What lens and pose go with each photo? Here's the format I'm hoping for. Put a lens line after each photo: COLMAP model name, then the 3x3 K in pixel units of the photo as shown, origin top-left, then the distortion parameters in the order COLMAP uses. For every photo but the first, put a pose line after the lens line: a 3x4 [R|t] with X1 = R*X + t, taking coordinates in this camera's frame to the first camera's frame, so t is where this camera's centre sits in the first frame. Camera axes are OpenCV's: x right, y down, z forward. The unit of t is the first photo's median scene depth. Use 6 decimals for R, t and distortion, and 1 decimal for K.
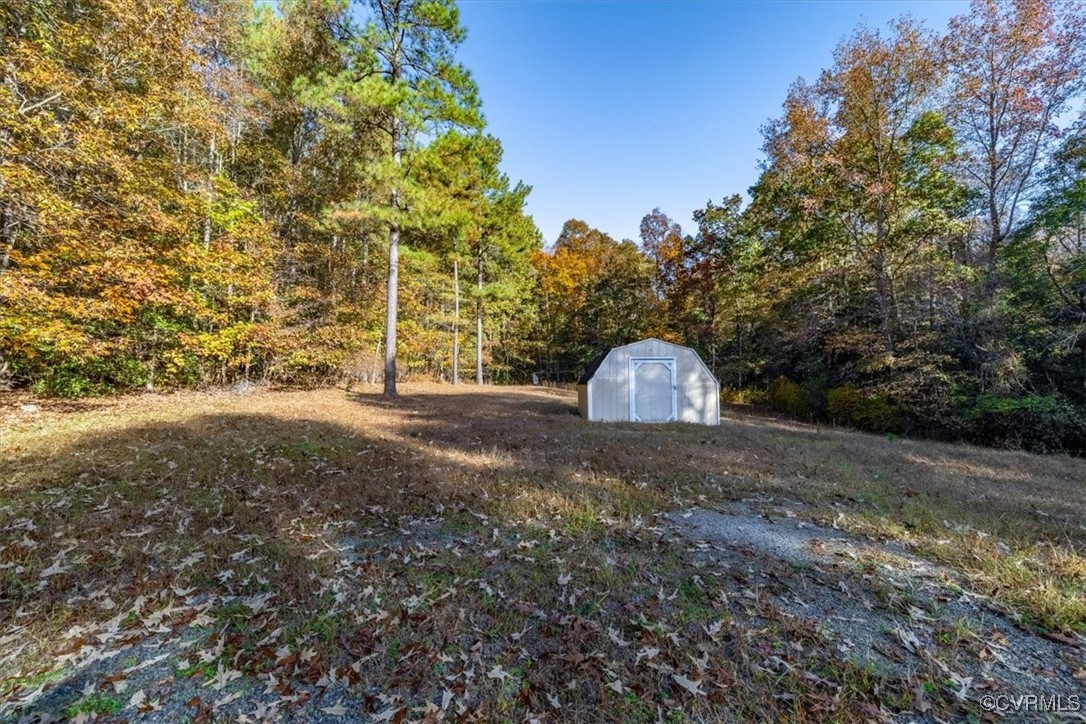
lens RADIAL K [[453.3, 0, 540.0], [0, 453.3, 351.0], [0, 0, 1]] dist [0.001297, 0.000437]
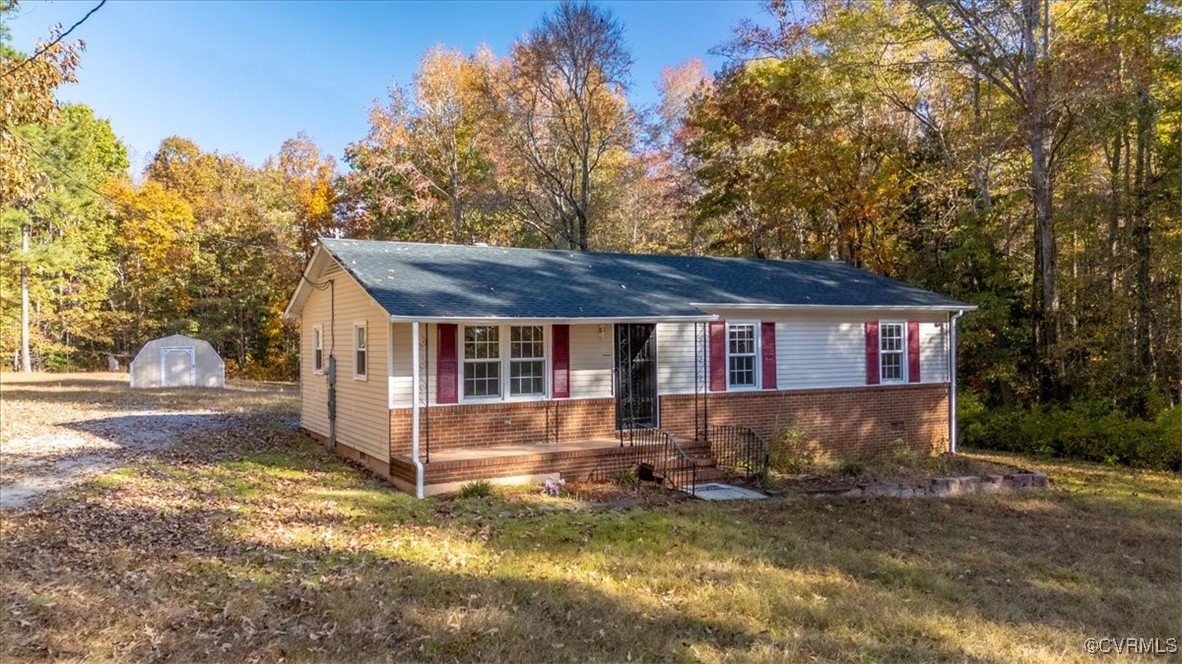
lens RADIAL K [[877.3, 0, 591.0], [0, 877.3, 332.0], [0, 0, 1]] dist [0.045296, -0.001535]
pose [[0.895322, -0.003019, 0.445408, 0.040014], [-0.007849, 0.999715, 0.022553, -0.026233], [-0.445349, -0.023689, 0.895043, -0.600942]]
